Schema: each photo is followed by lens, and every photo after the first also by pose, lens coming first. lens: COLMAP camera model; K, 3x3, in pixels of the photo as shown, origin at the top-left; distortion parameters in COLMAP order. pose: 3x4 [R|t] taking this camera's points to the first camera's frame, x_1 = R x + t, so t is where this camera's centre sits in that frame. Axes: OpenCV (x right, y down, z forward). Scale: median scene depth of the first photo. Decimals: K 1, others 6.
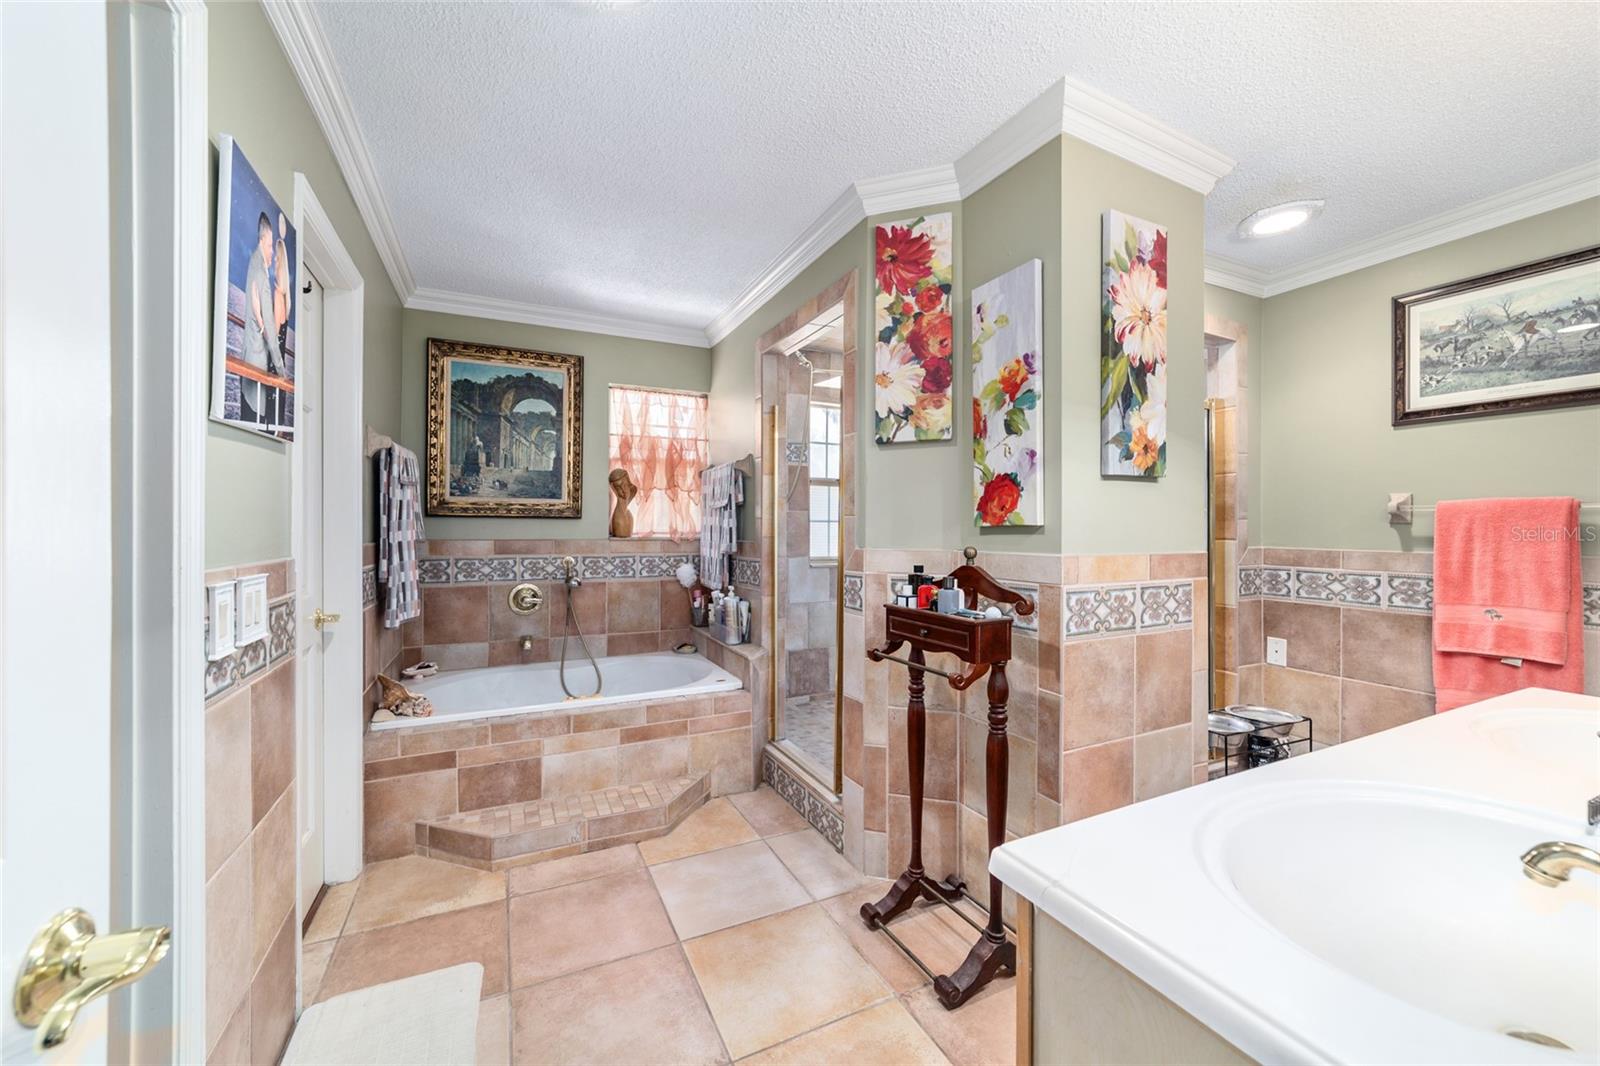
lens RADIAL K [[616.1, 0, 797.1], [0, 616.1, 531.1], [0, 0, 1]] dist [-0.020887, 0.009181]
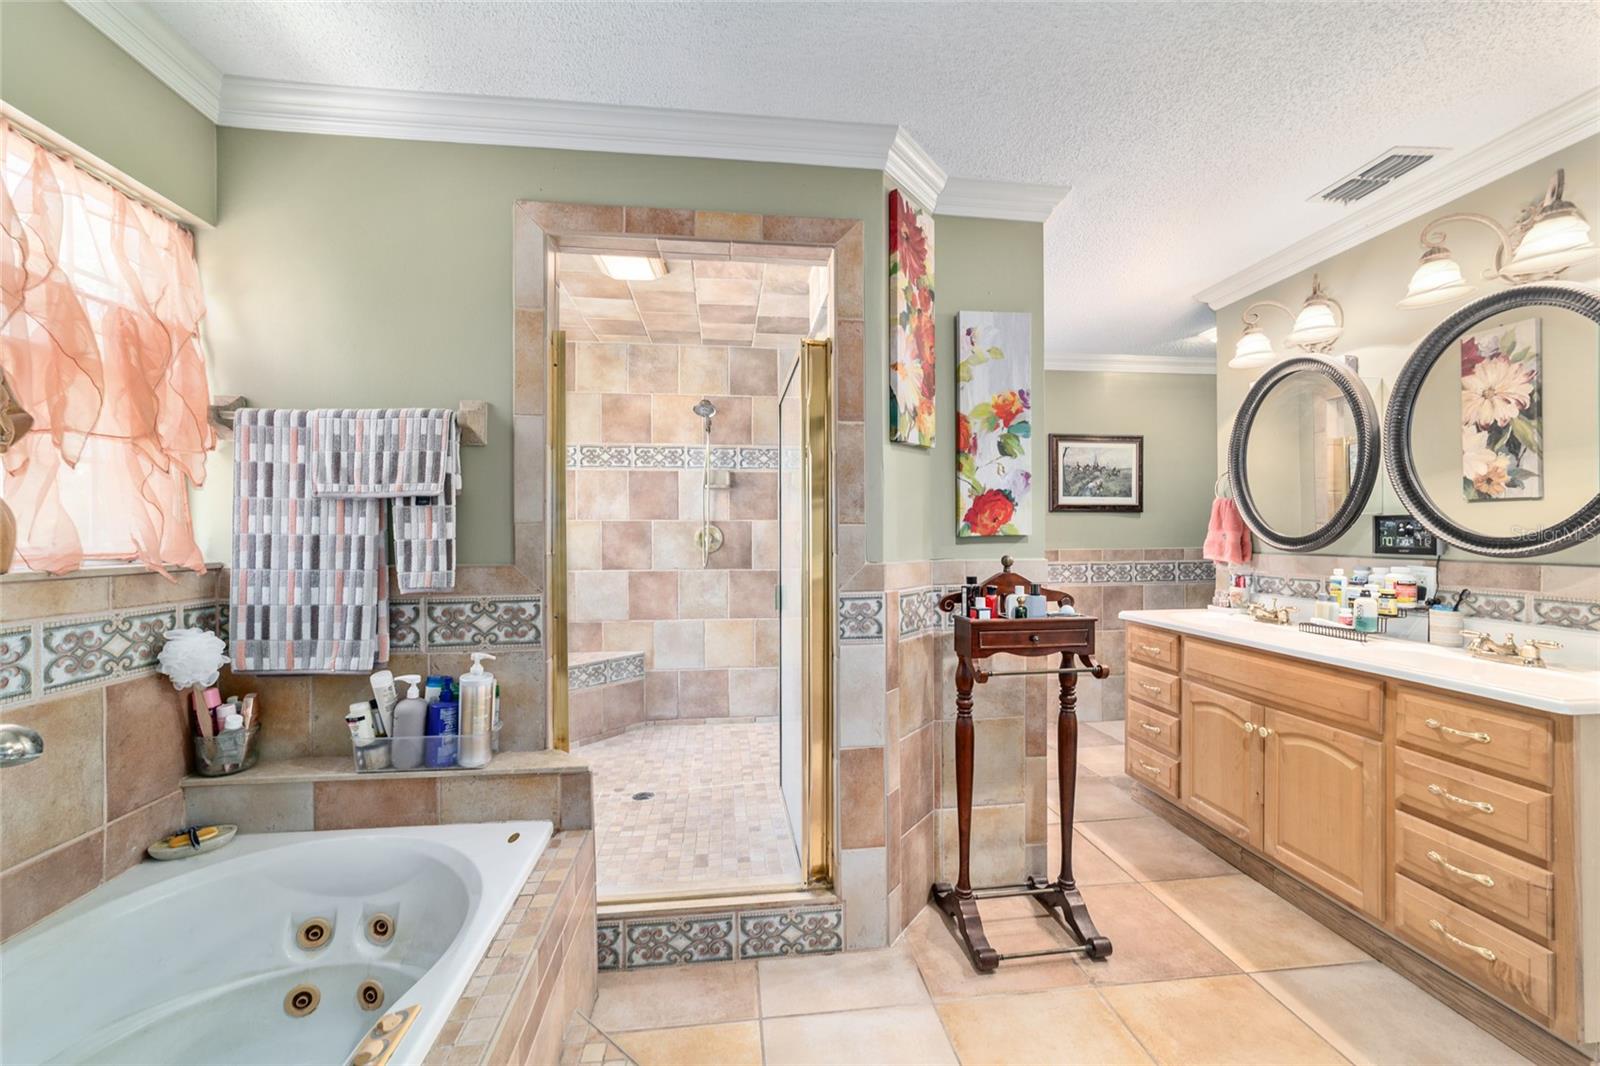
lens RADIAL K [[616.1, 0, 797.1], [0, 616.1, 531.1], [0, 0, 1]] dist [-0.020887, 0.009181]
pose [[0.326865, -0.004748, 0.945059, -0.743740], [0.003788, 0.999986, 0.003714, -0.019733], [-0.945064, 0.002366, 0.326878, 0.859985]]
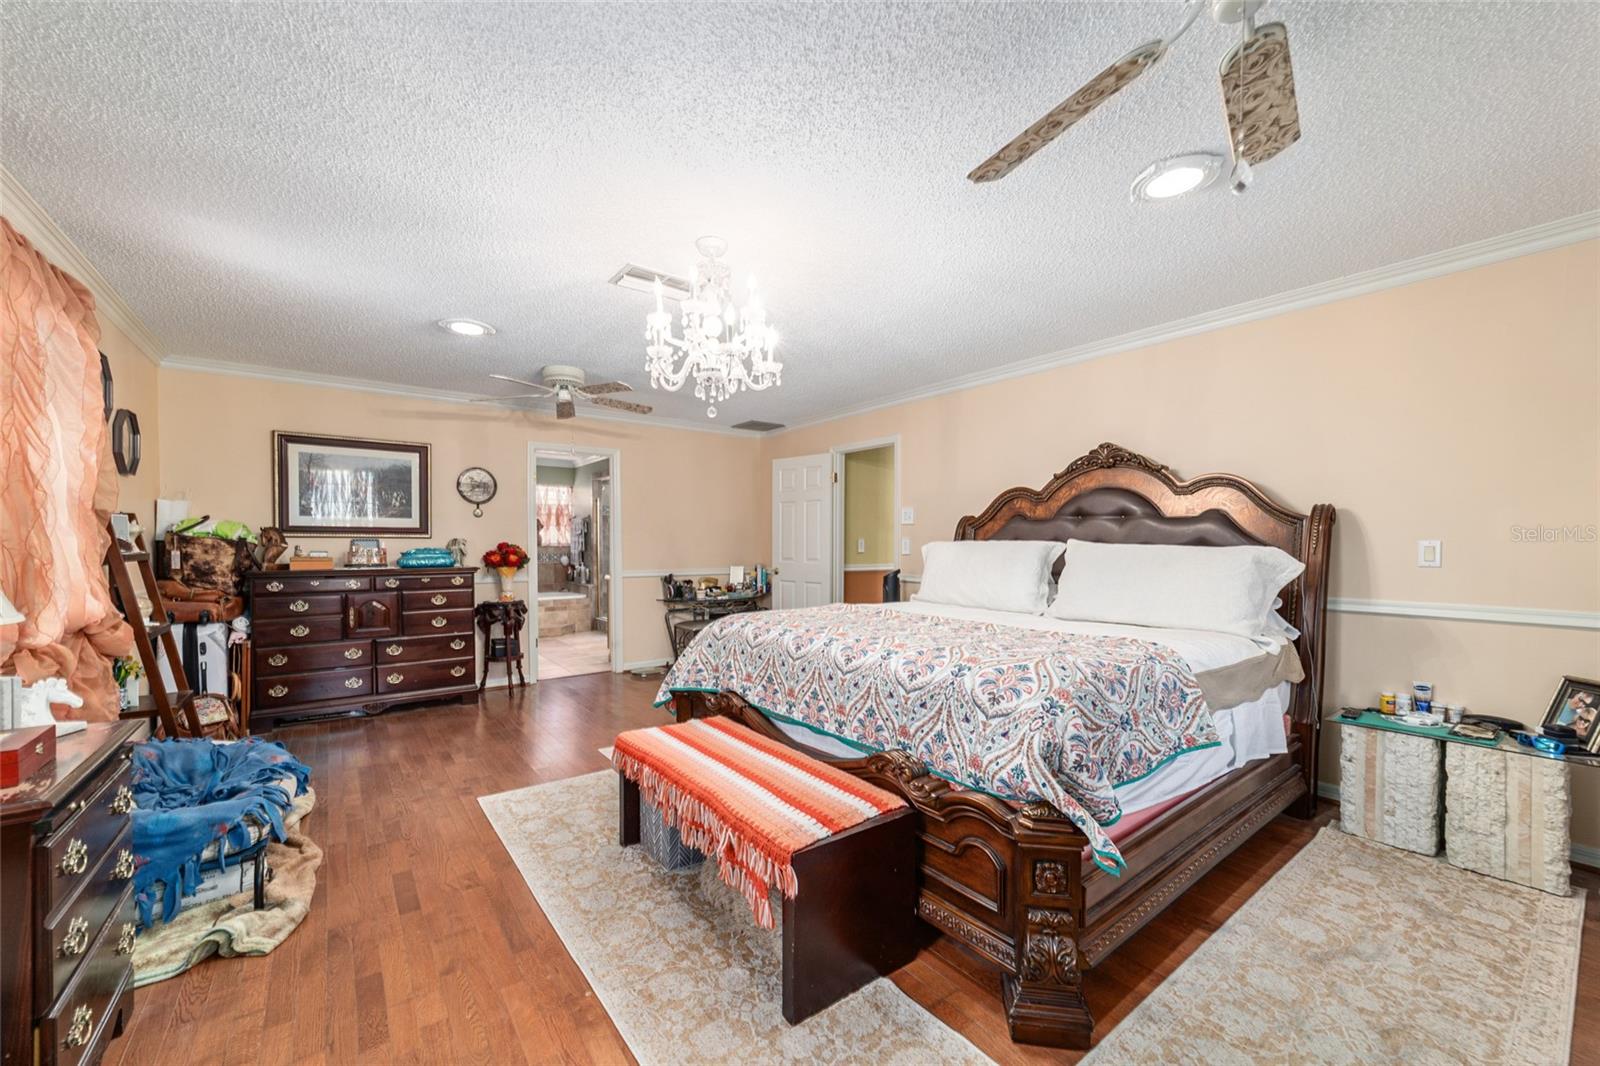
lens RADIAL K [[616.1, 0, 797.1], [0, 616.1, 531.1], [0, 0, 1]] dist [-0.020887, 0.009181]
pose [[0.977925, -0.007429, 0.208825, 0.389625], [0.012623, 0.999643, -0.023550, 0.038278], [-0.208575, 0.025666, 0.977669, -2.861130]]
